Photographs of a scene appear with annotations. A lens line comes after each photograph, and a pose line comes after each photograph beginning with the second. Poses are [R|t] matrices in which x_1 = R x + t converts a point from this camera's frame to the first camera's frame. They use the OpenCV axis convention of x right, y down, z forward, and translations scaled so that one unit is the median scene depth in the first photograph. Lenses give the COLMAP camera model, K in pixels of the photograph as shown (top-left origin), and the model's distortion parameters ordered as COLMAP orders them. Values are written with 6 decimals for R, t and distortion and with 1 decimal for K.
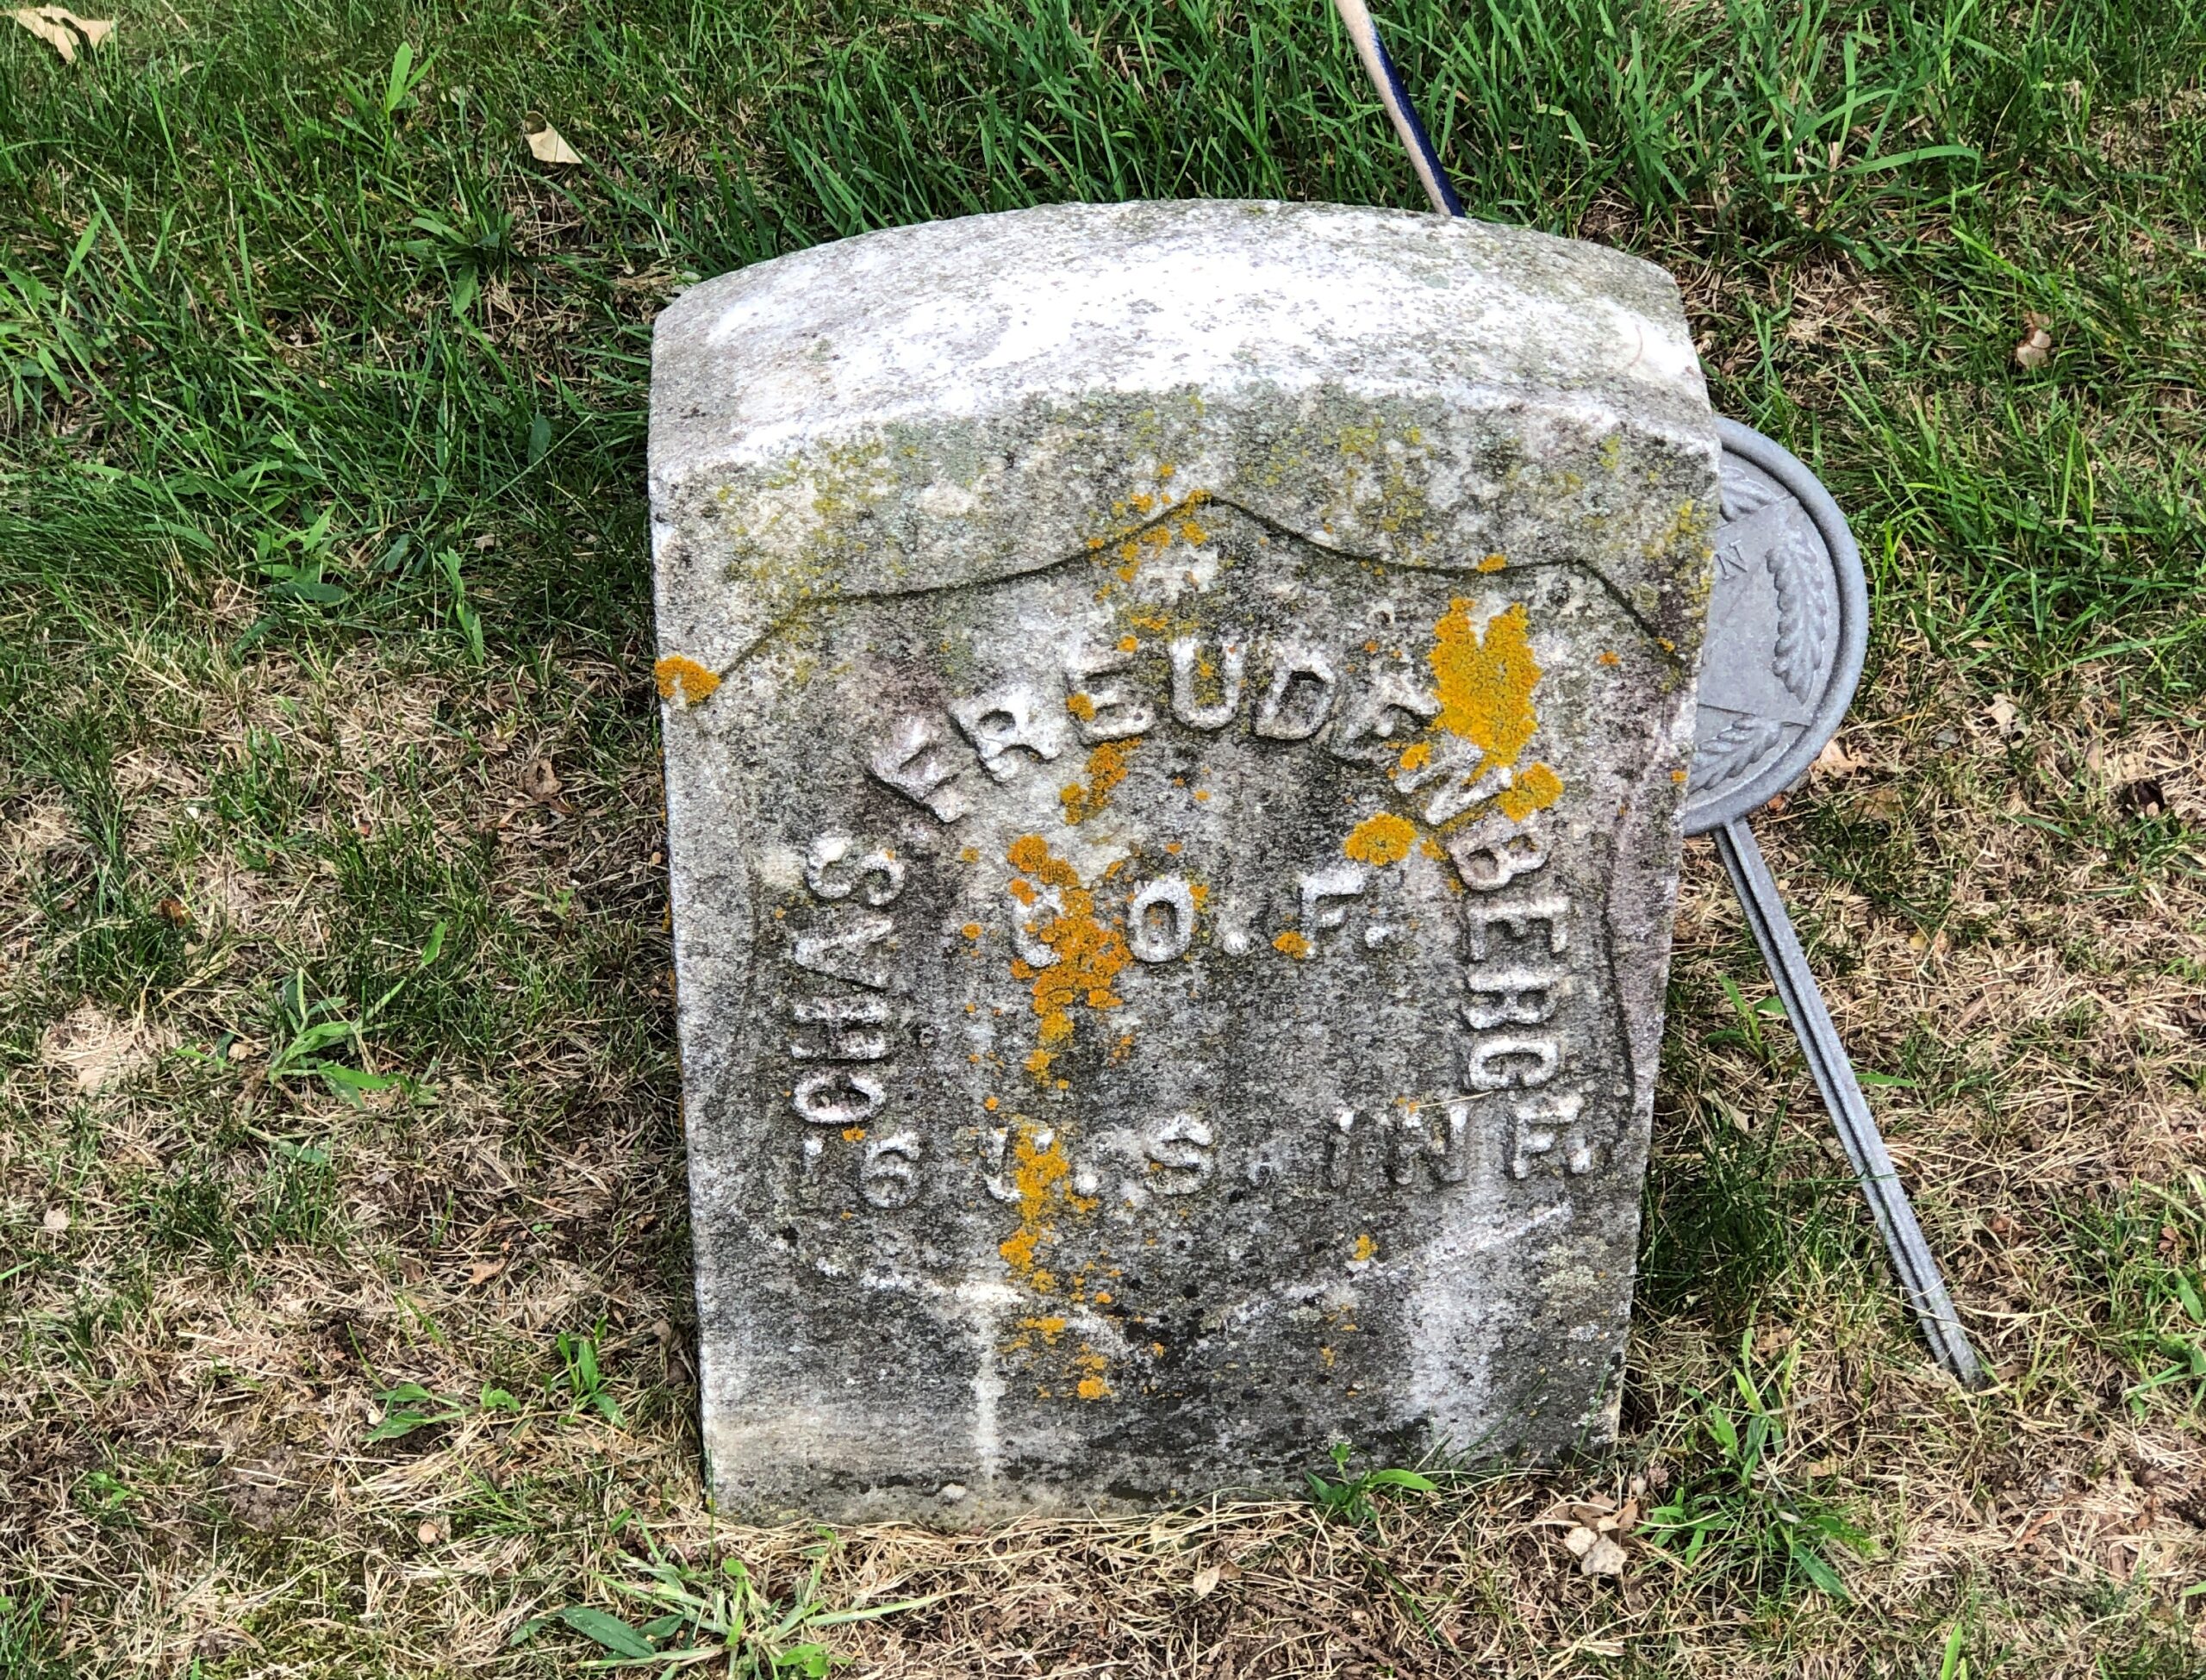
lens RADIAL K [[4453.9, 0, 1103.0], [0, 4453.9, 839.1], [0, 0, 1]] dist [-0.081311, 0.000000]
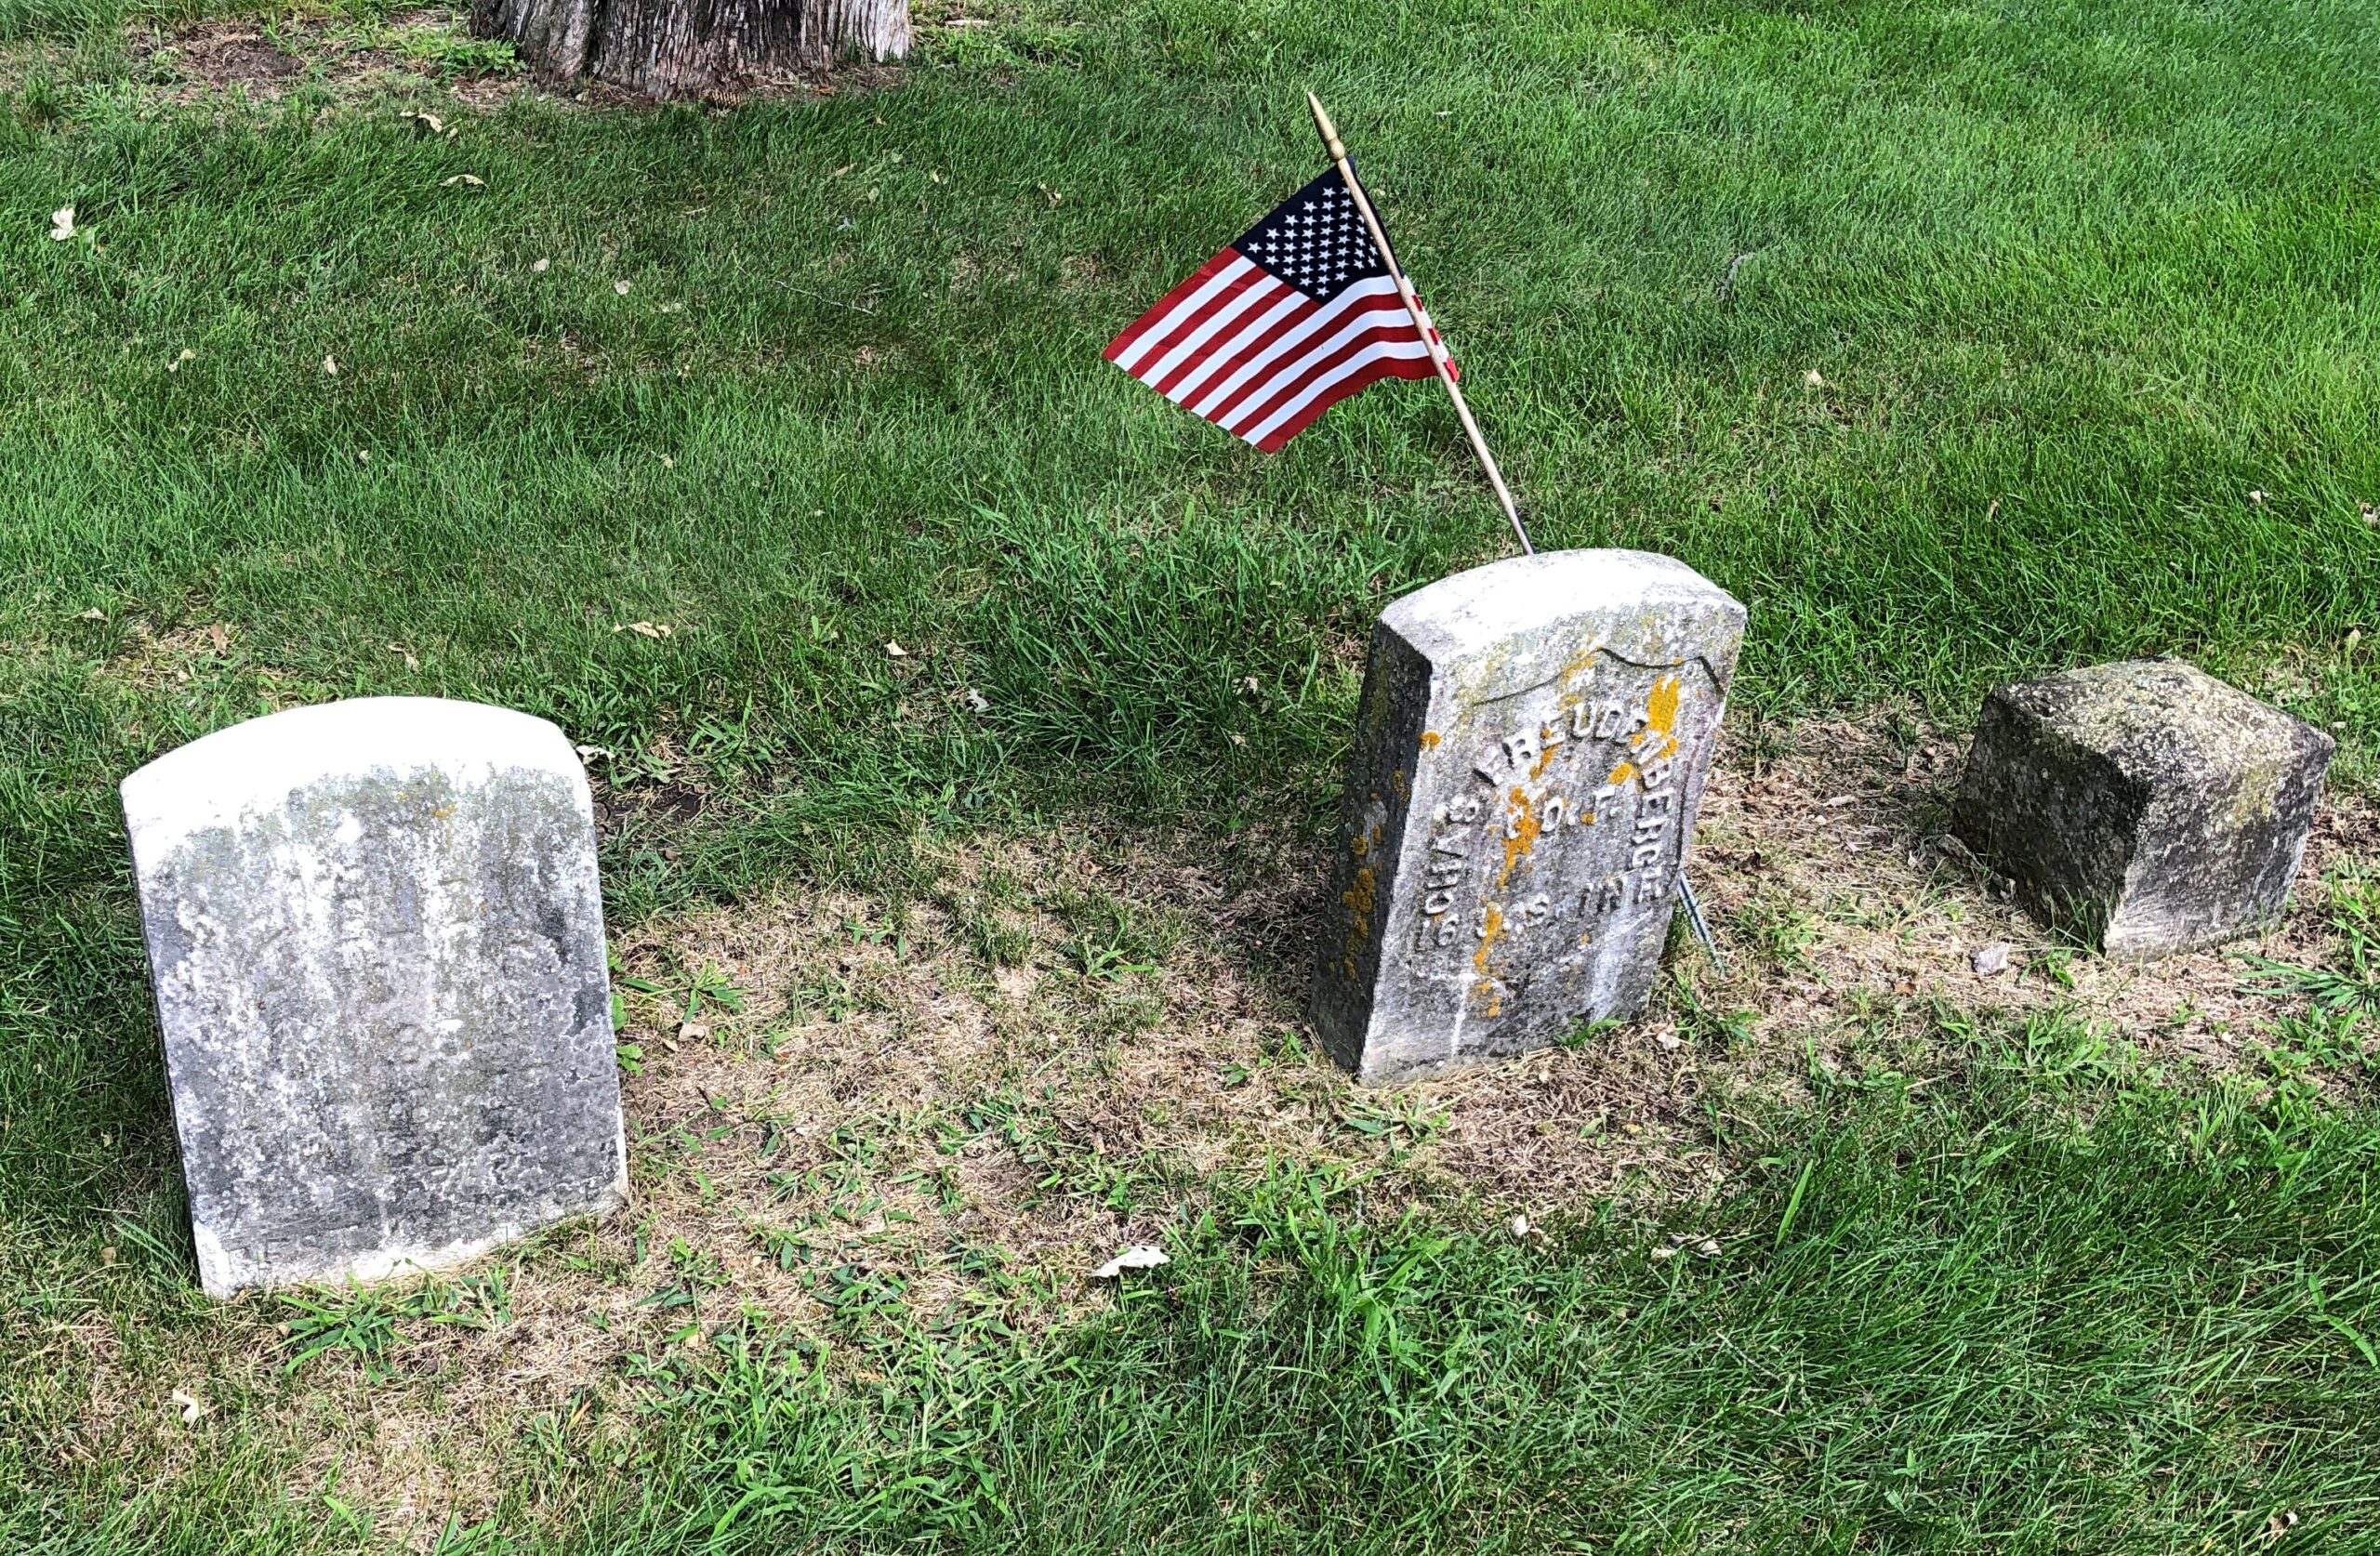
lens RADIAL K [[1964.9, 0, 1190.5], [0, 1964.9, 780.1], [0, 0, 1]] dist [0.002711, 0.000222]
pose [[0.964421, -0.153141, 0.215498, -0.461933], [0.173320, 0.981774, -0.077979, 0.053189], [-0.199628, 0.112555, 0.973386, -0.147207]]
